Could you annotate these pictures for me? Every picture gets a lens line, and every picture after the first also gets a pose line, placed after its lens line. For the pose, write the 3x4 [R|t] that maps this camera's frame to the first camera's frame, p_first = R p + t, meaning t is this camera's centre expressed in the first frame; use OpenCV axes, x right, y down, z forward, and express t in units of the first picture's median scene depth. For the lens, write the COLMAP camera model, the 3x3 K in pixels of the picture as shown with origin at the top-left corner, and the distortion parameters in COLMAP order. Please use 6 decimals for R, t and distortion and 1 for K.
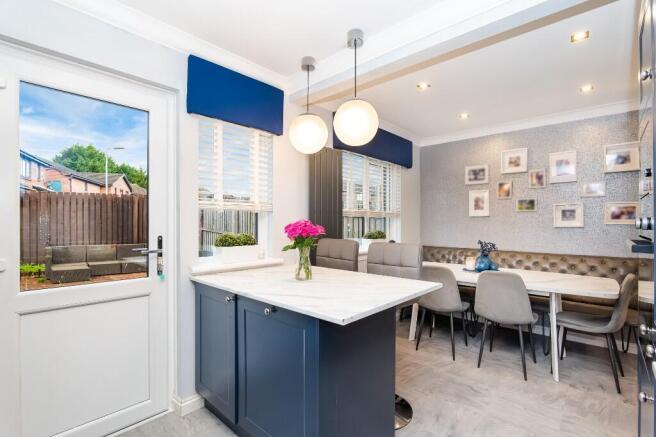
lens RADIAL K [[314.3, 0, 329.1], [0, 314.3, 222.5], [0, 0, 1]] dist [-0.021769, 0.004890]
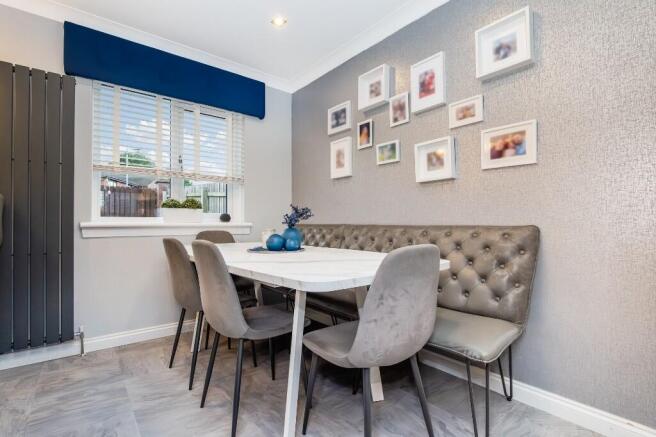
lens RADIAL K [[314.3, 0, 333.0], [0, 314.3, 222.5], [0, 0, 1]] dist [-0.021769, 0.004890]
pose [[0.989187, -0.006967, -0.146492, 0.697324], [0.005433, 0.999926, -0.010872, 0.107443], [0.146557, 0.009958, 0.989152, 0.388616]]
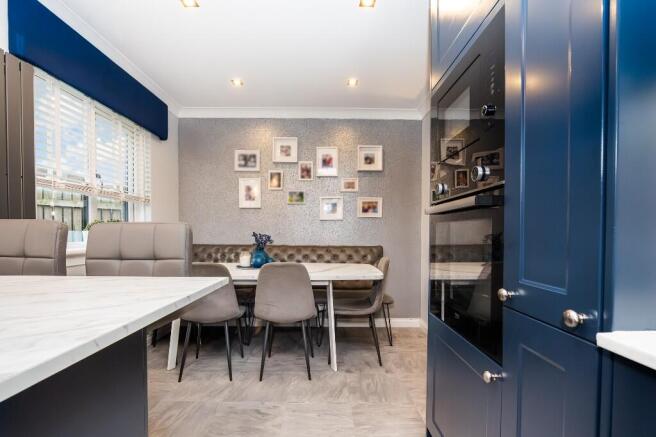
lens RADIAL K [[314.3, 0, 332.2], [0, 314.3, 241.7], [0, 0, 1]] dist [-0.021769, 0.004890]
pose [[0.729901, -0.018267, 0.683309, 0.048798], [-0.002330, 0.999571, 0.029210, 0.060712], [-0.683549, -0.022912, 0.729545, 0.234463]]
